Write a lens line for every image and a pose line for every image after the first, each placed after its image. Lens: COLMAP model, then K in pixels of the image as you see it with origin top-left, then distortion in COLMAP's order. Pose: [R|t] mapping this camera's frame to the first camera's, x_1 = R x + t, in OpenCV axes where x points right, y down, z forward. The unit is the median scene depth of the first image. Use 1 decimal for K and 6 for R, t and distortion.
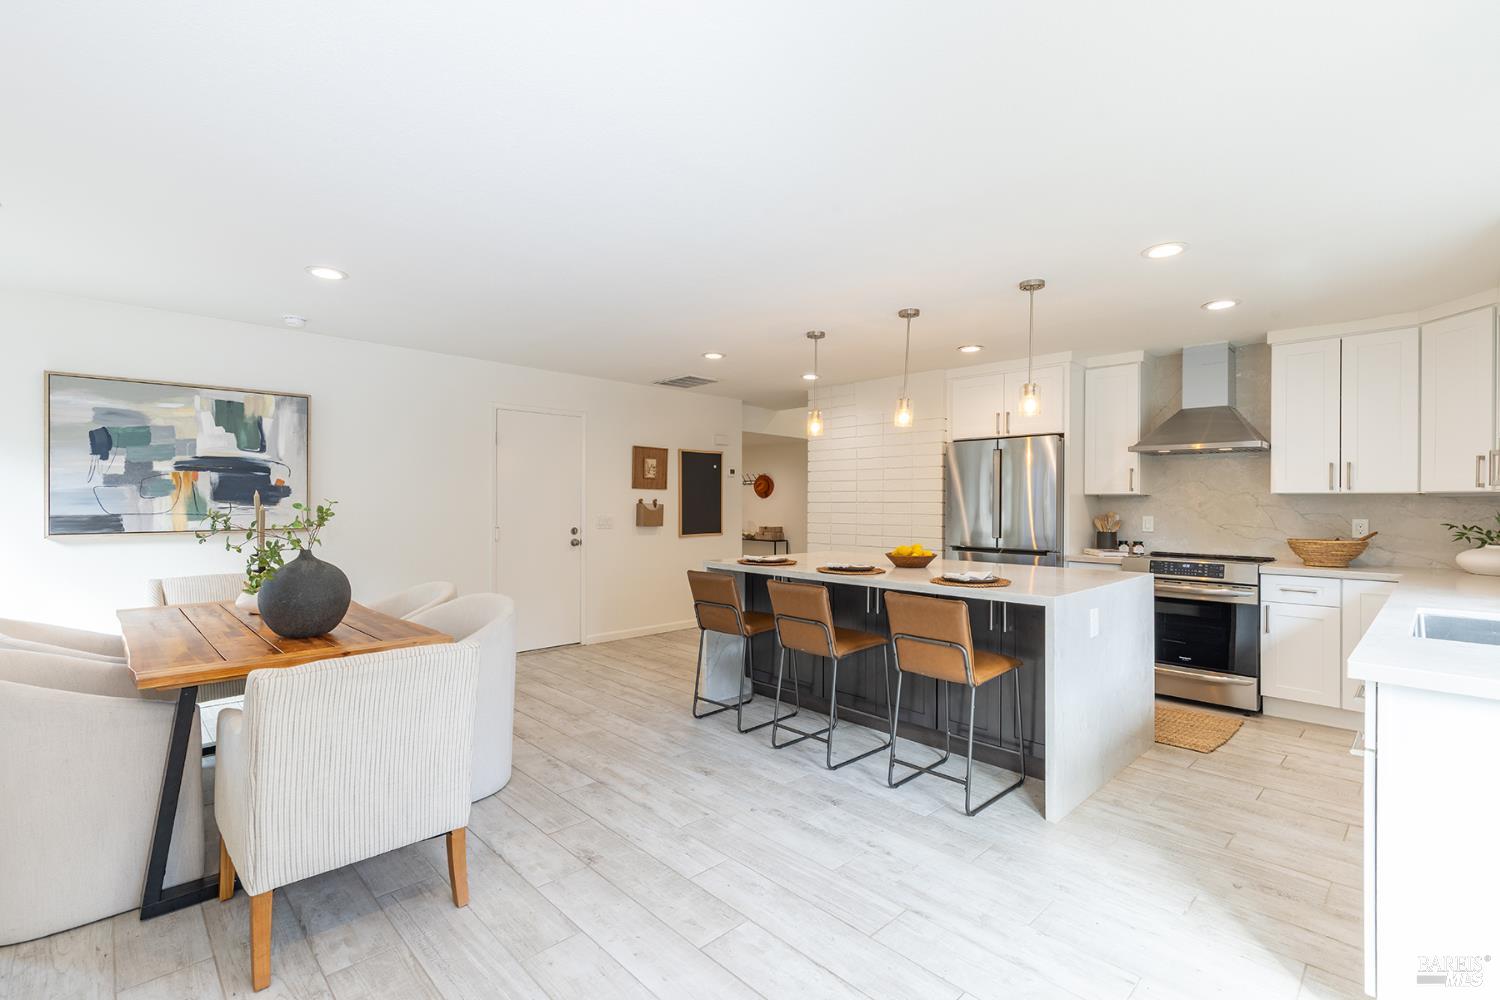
lens RADIAL K [[675.1, 0, 751.1], [0, 675.1, 507.4], [0, 0, 1]] dist [-0.000136, 0.001357]
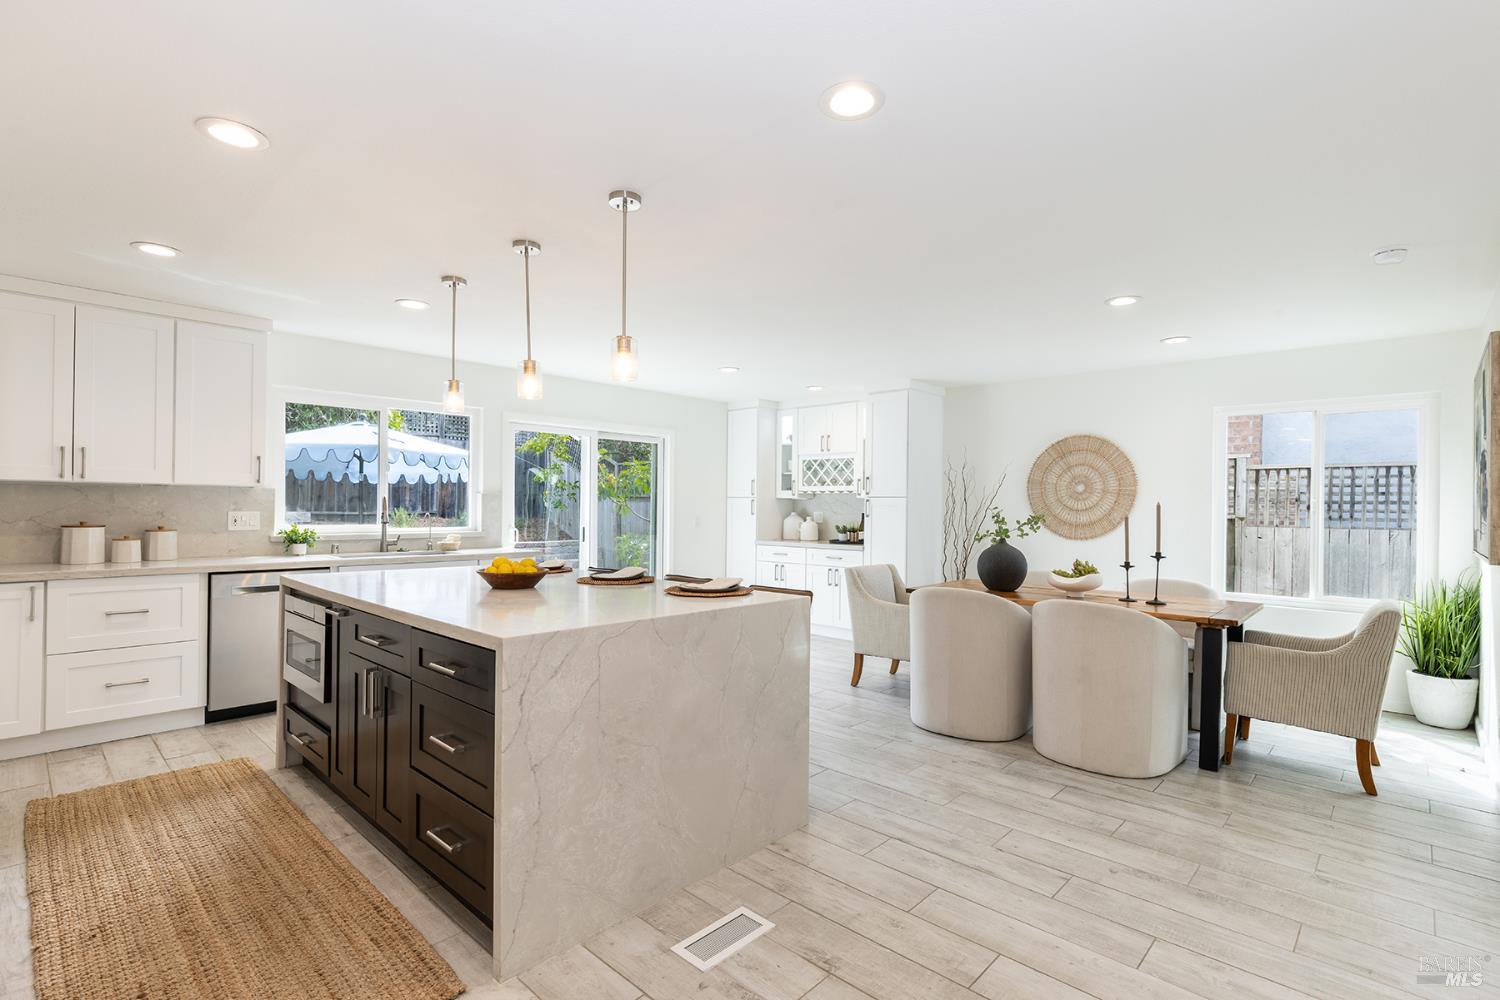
lens RADIAL K [[706.4, 0, 757.7], [0, 706.4, 504.5], [0, 0, 1]] dist [-0.004662, 0.001213]
pose [[-0.998340, -0.016896, -0.055054, 0.015805], [-0.017145, 0.999845, 0.004041, -0.008722], [0.054978, 0.004978, -0.998475, 1.694736]]
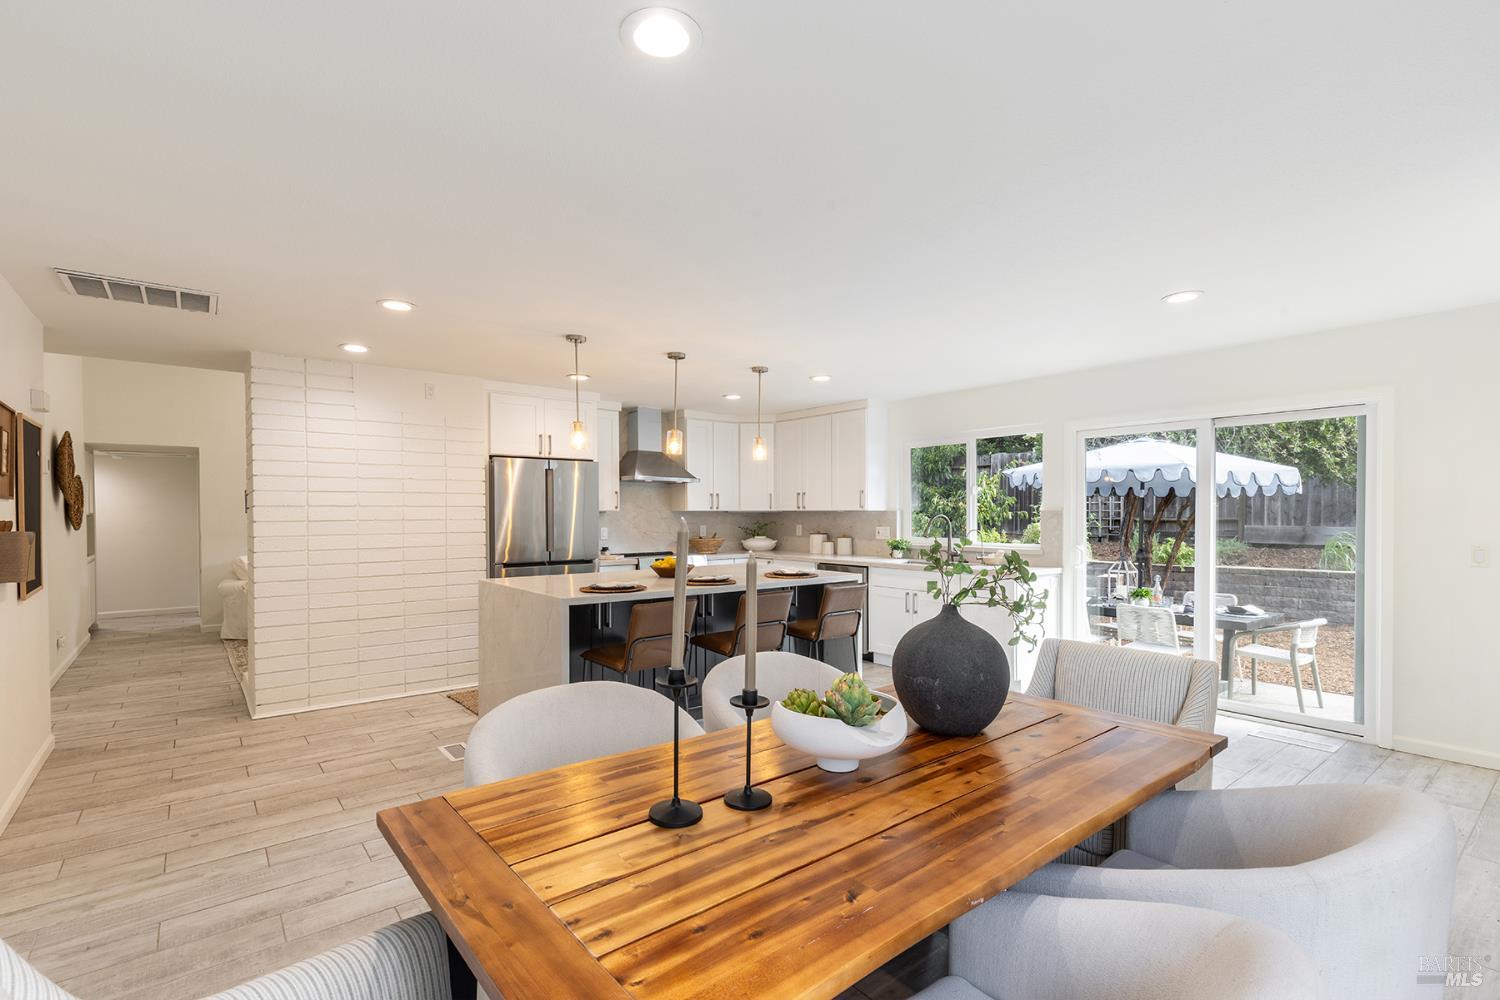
lens RADIAL K [[675.1, 0, 739.9], [0, 675.1, 522.1], [0, 0, 1]] dist [-0.000136, 0.001357]
pose [[0.084351, -0.017967, 0.996274, -0.849373], [0.009598, 0.999806, 0.017218, -0.021343], [-0.996390, 0.008109, 0.084507, 0.752840]]
